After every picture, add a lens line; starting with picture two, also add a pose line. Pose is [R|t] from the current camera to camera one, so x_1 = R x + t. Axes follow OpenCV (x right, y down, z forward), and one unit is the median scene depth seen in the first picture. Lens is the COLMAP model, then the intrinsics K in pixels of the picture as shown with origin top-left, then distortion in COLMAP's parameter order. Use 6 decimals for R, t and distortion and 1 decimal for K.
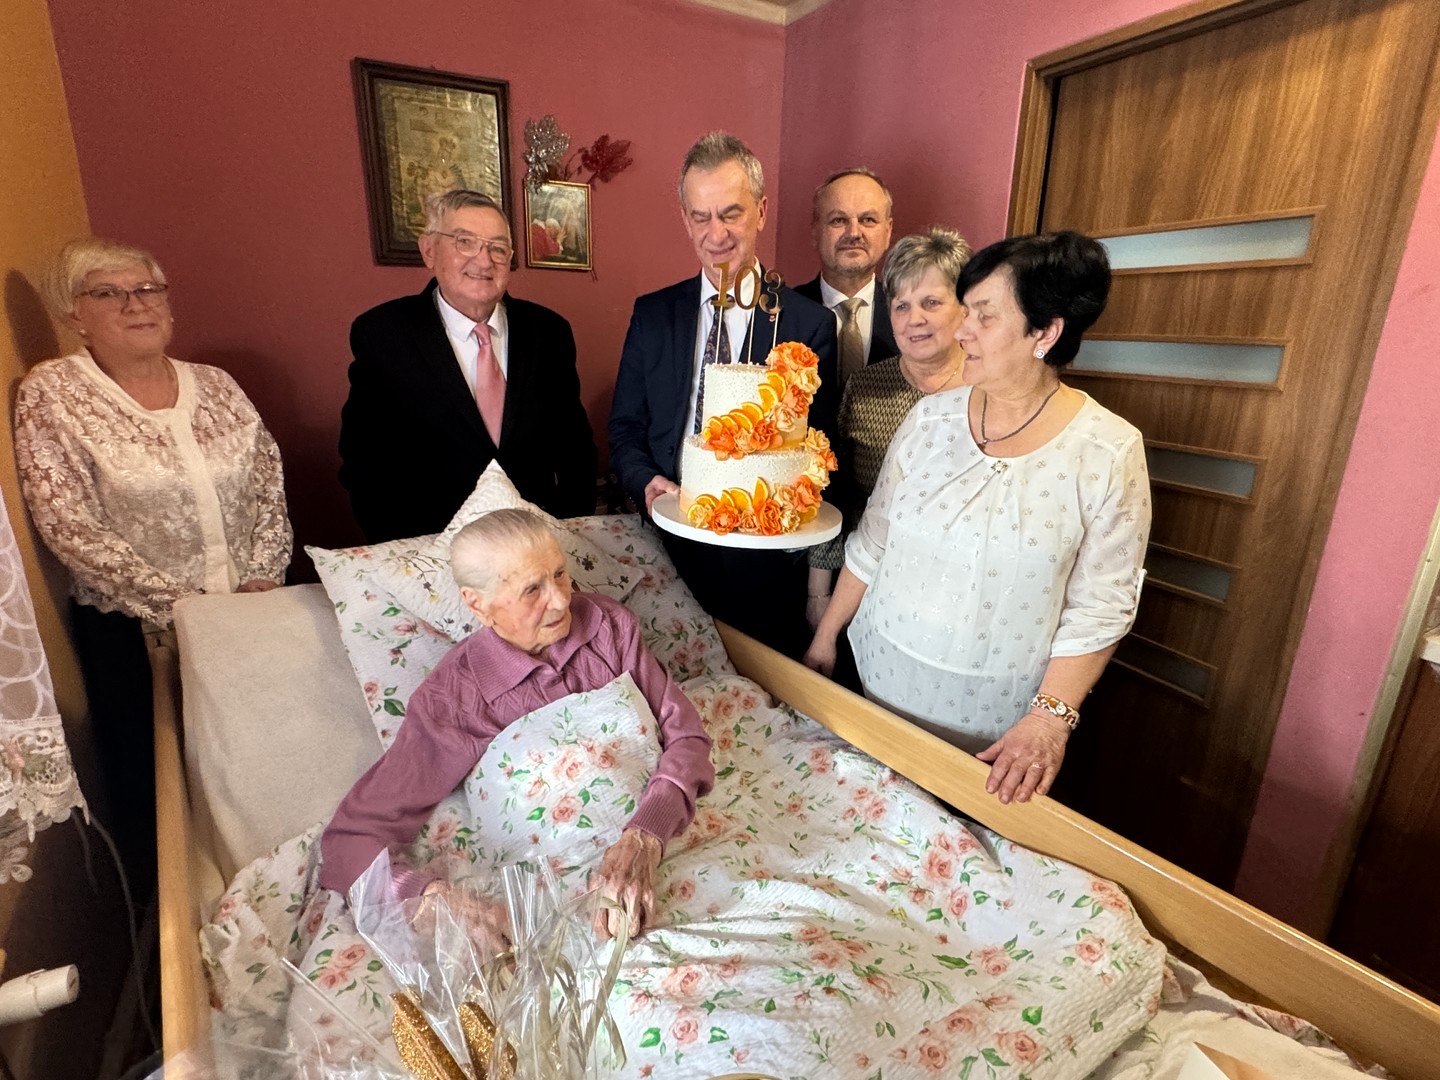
lens RADIAL K [[720.7, 0, 711.8], [0, 720.7, 541.0], [0, 0, 1]] dist [-0.000590, -0.001813]
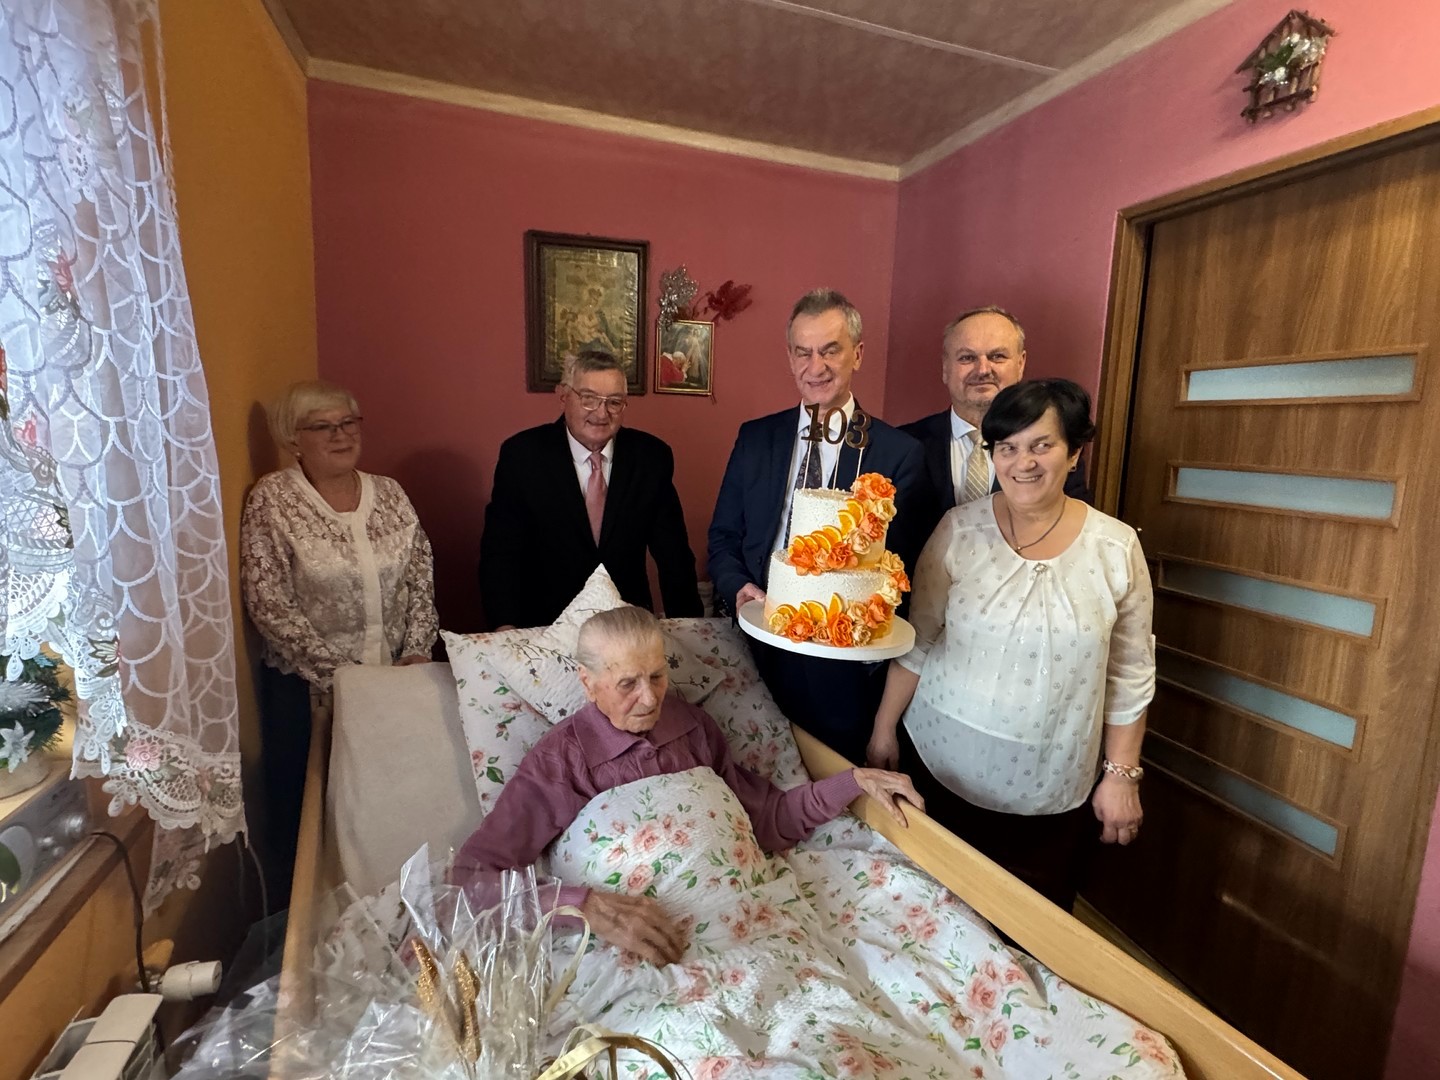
lens RADIAL K [[720.7, 0, 711.6], [0, 720.7, 545.3], [0, 0, 1]] dist [-0.000590, -0.001813]
pose [[0.982087, 0.039421, -0.184259, 0.073671], [-0.063657, 0.989790, -0.127532, -0.006882], [0.177350, 0.136977, 0.974569, -0.080324]]
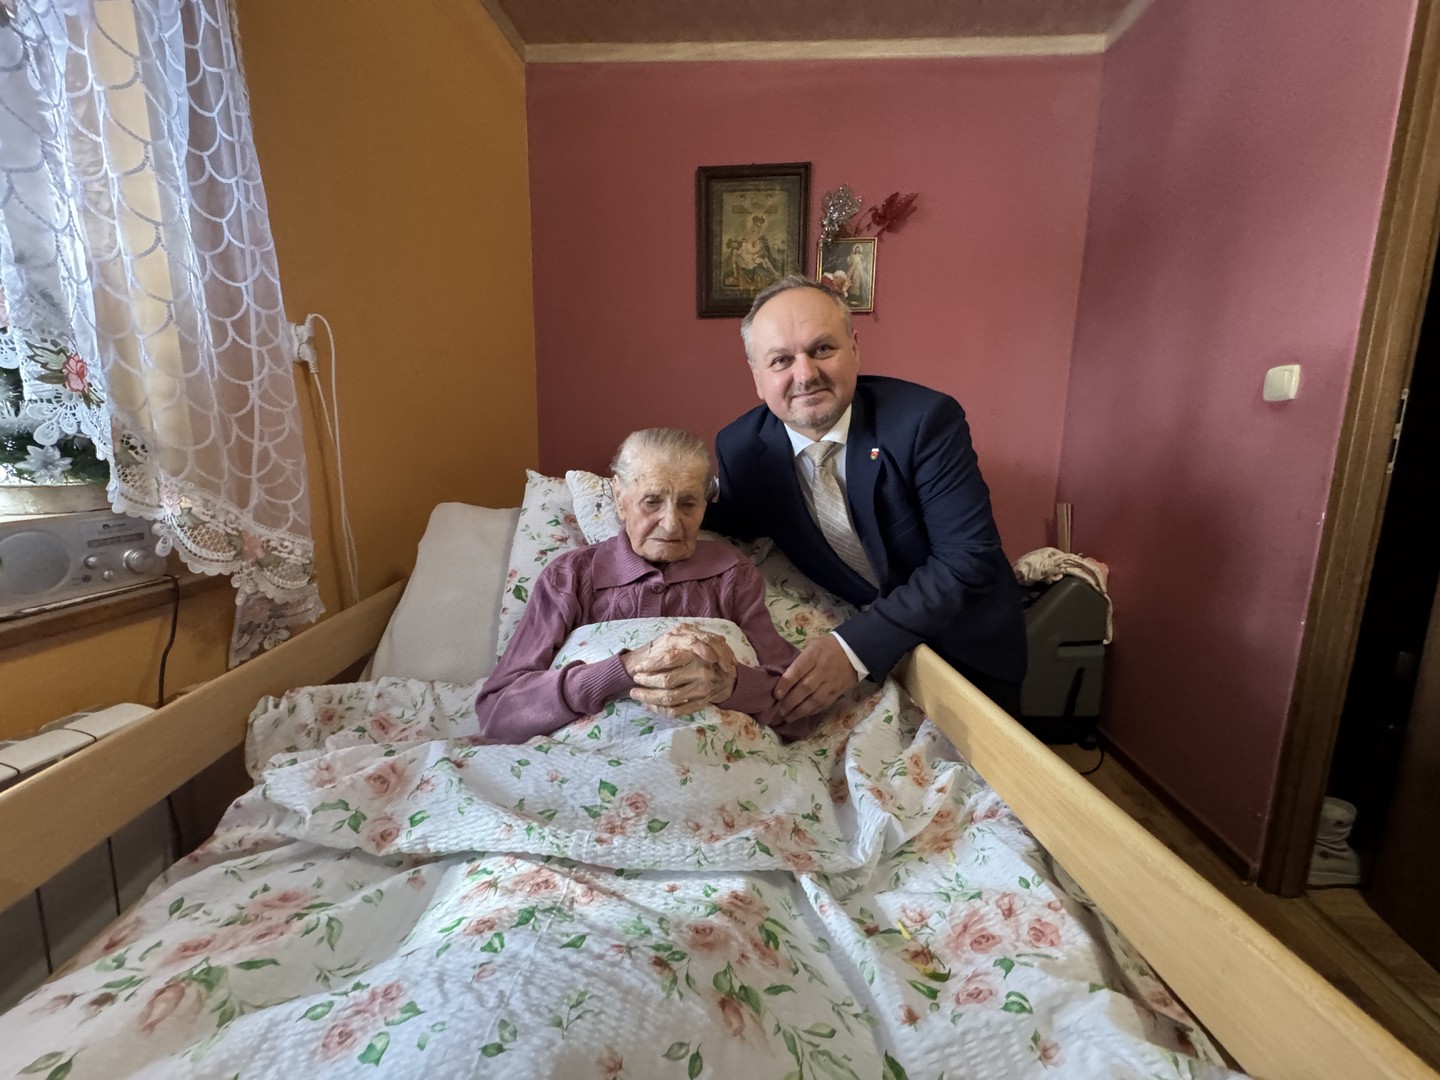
lens RADIAL K [[574.0, 0, 721.9], [0, 574.0, 537.3], [0, 0, 1]] dist [0.002734, -0.000813]
pose [[0.836277, 0.082425, -0.542077, 0.237157], [-0.149537, 0.985445, -0.080853, 0.122971], [0.527523, 0.148676, 0.836430, 0.279701]]
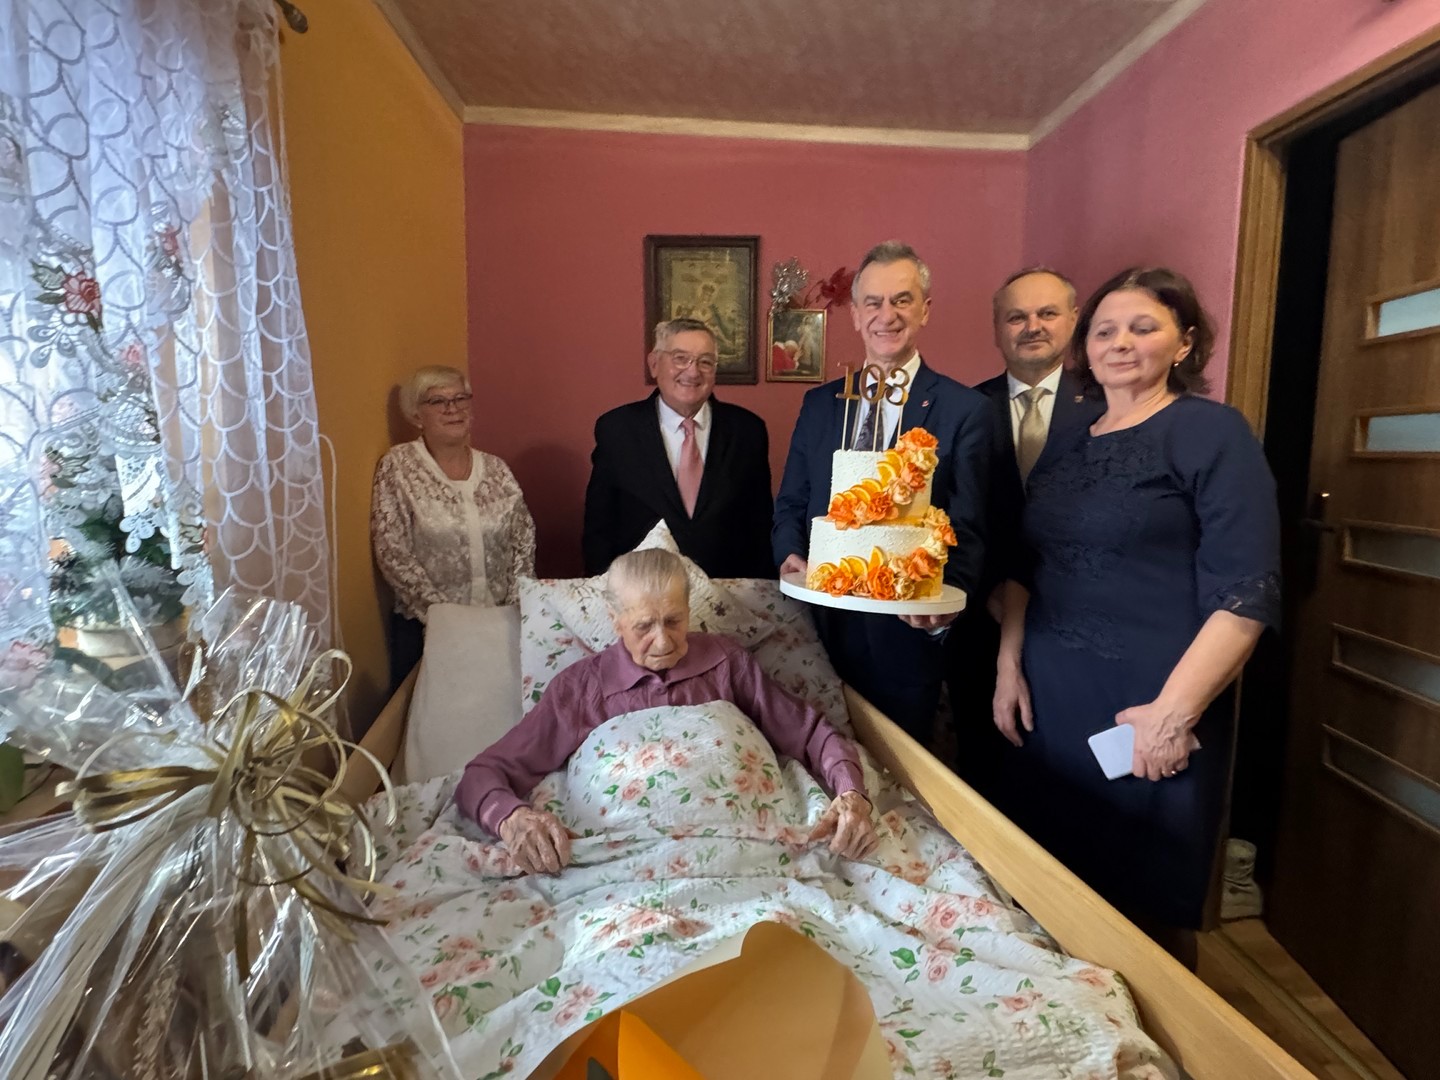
lens RADIAL K [[720.7, 0, 718.1], [0, 720.7, 543.3], [0, 0, 1]] dist [-0.000590, -0.001813]
pose [[0.900980, 0.040153, -0.431999, 0.279265], [-0.113146, 0.982998, -0.144611, 0.080446], [0.418848, 0.179170, 0.890205, -0.031264]]
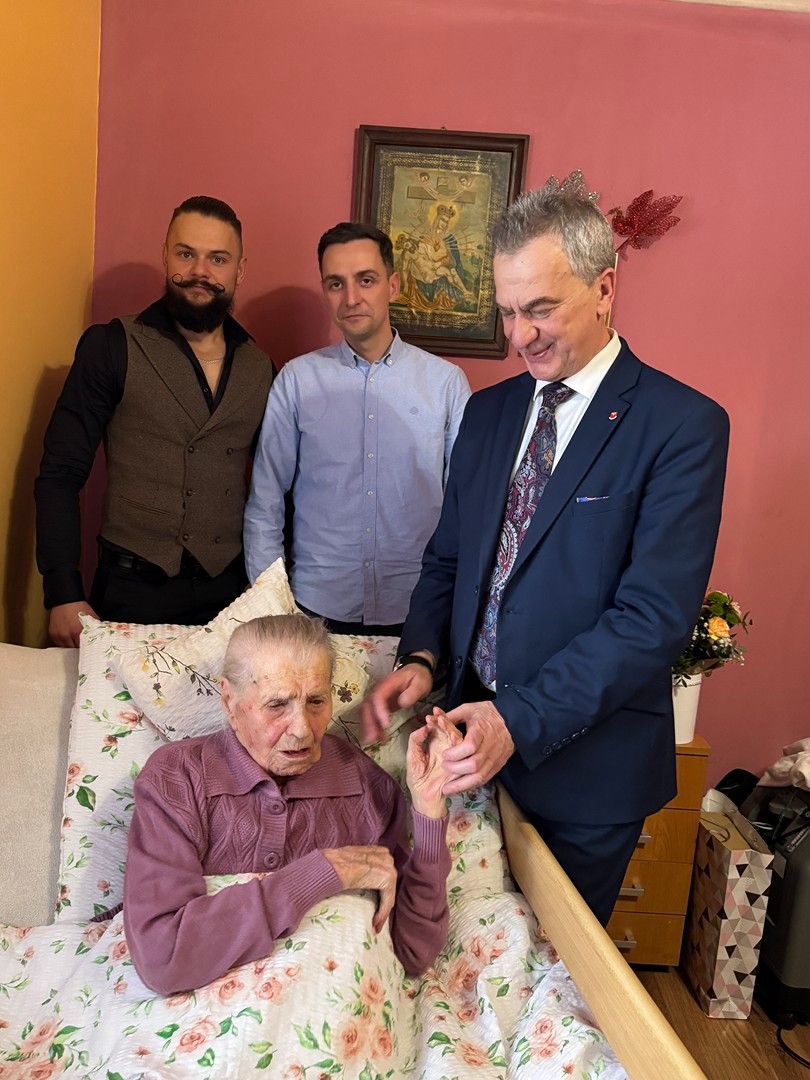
lens RADIAL K [[830.1, 0, 404.2], [0, 830.1, 548.5], [0, 0, 1]] dist [0.037834, -0.048150]
pose [[0.866958, 0.129044, -0.481386, 0.154133], [-0.199262, 0.975086, -0.097474, -0.085490], [0.456814, 0.180428, 0.871072, 0.271588]]
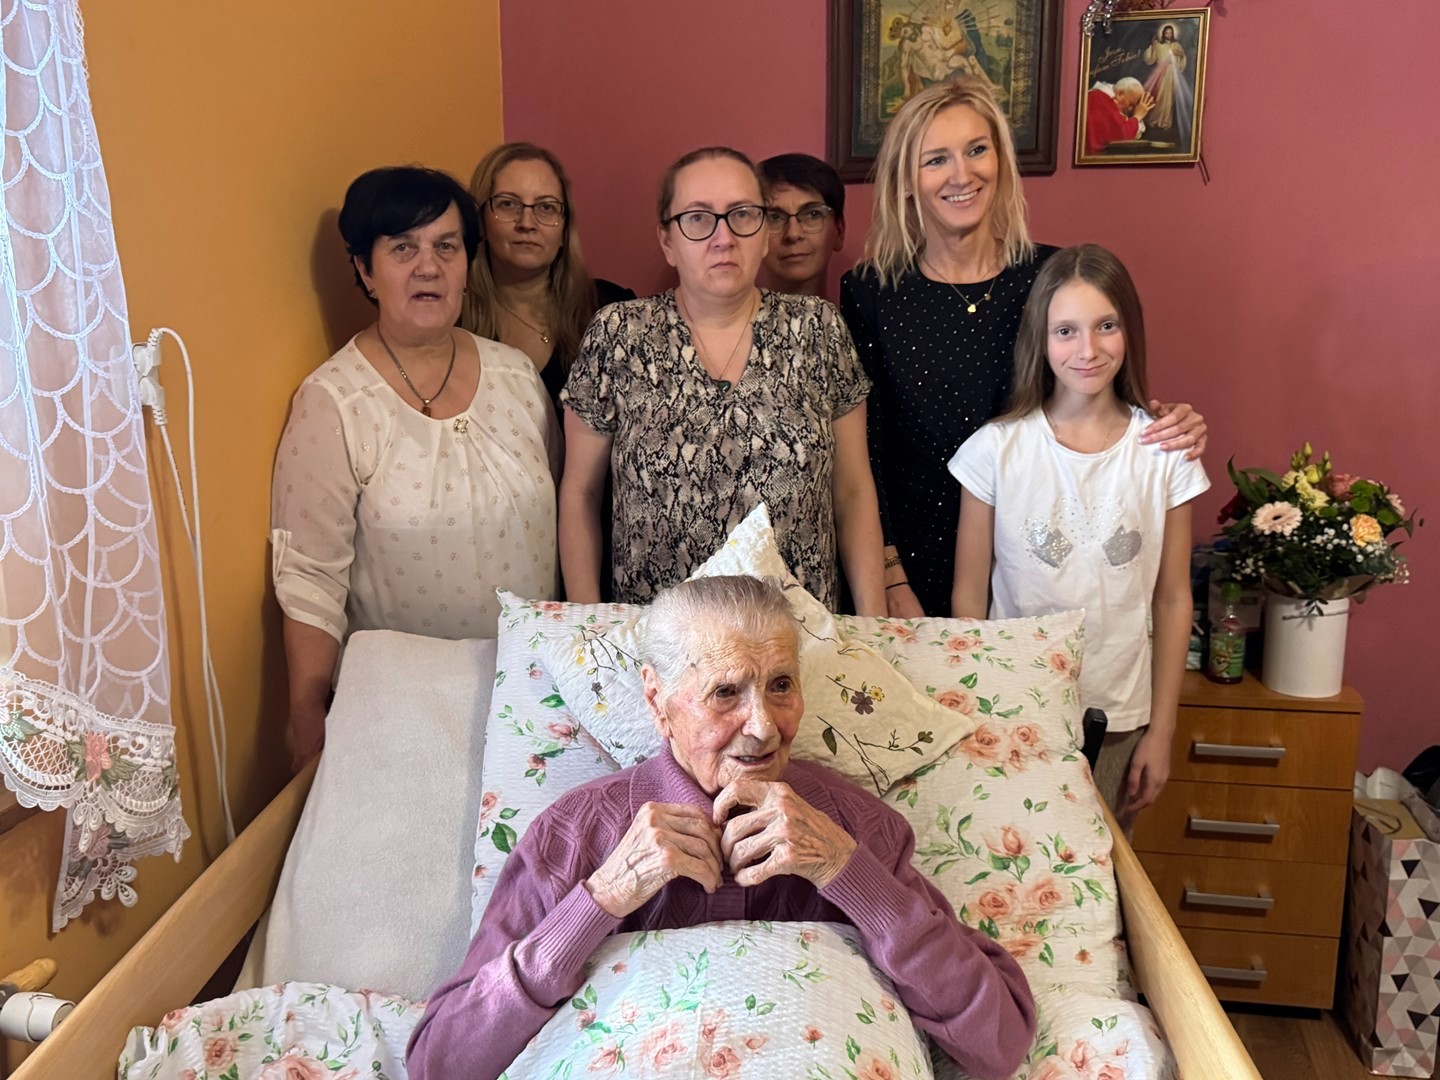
lens RADIAL K [[1312.4, 0, 720.3], [0, 1312.4, 549.9], [0, 0, 1]] dist [0.008779, 0.000000]
pose [[0.755430, 0.116581, -0.644774, 0.353234], [-0.165328, 0.986118, -0.015402, -0.032108], [0.634028, 0.118234, 0.764218, 0.105659]]
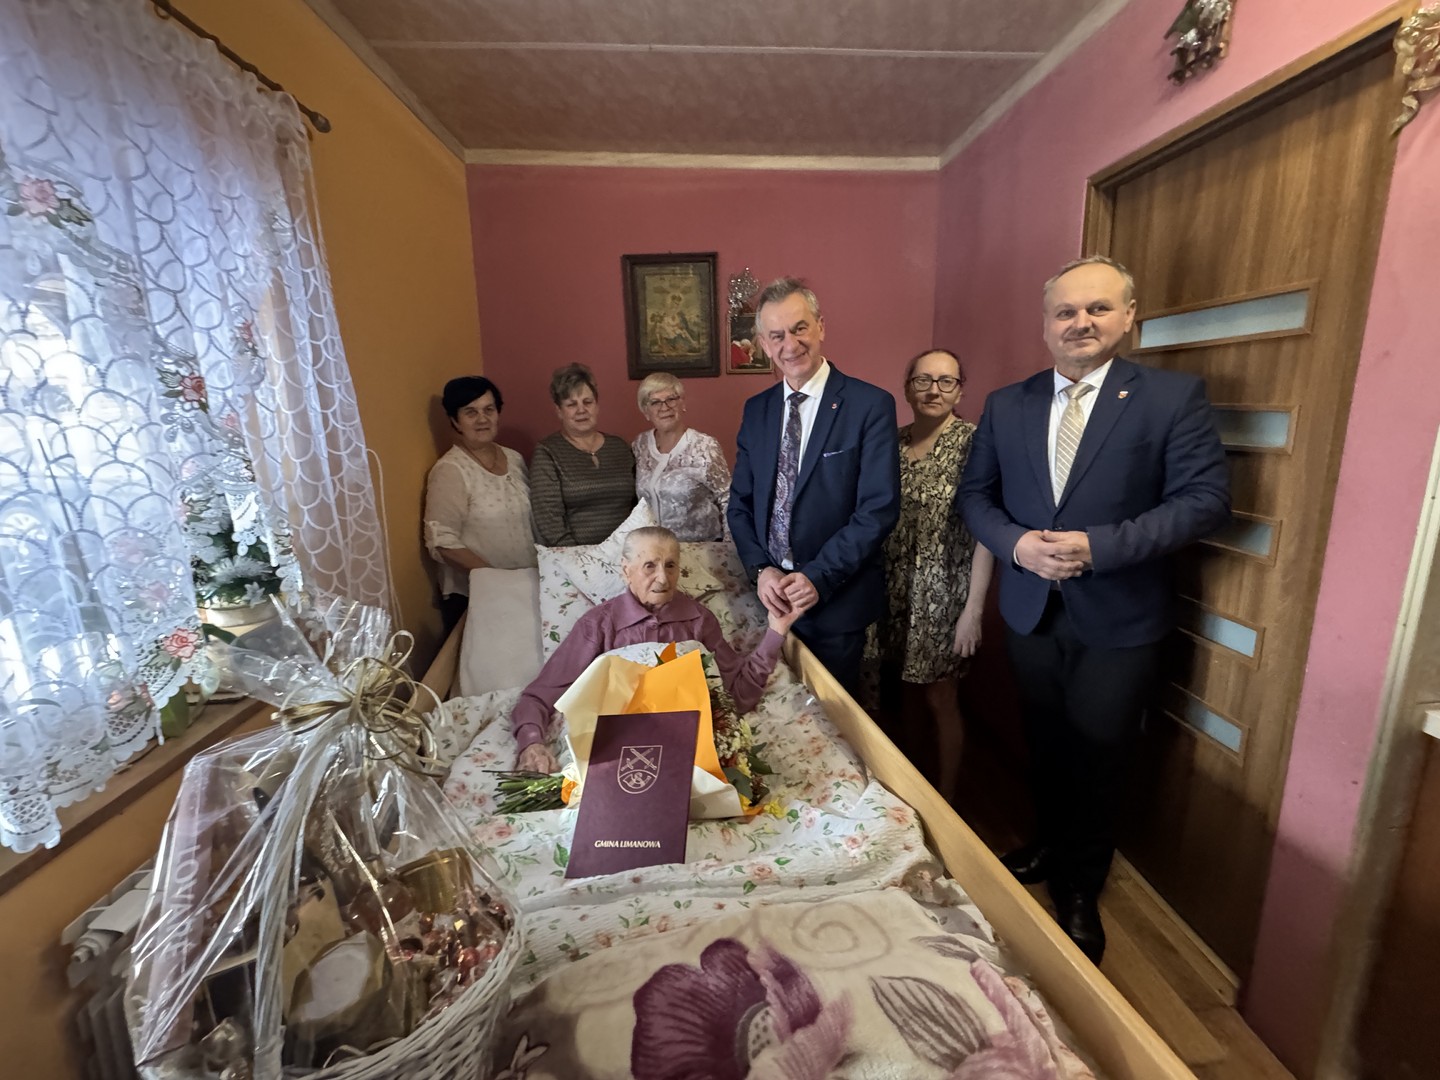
lens RADIAL K [[617.8, 0, 717.9], [0, 617.8, 544.7], [0, 0, 1]] dist [-0.000385, -0.001016]
pose [[0.900873, 0.053686, -0.430750, 0.411192], [-0.082562, 0.995400, -0.048611, 0.027370], [0.426159, 0.079356, 0.901161, -0.127796]]
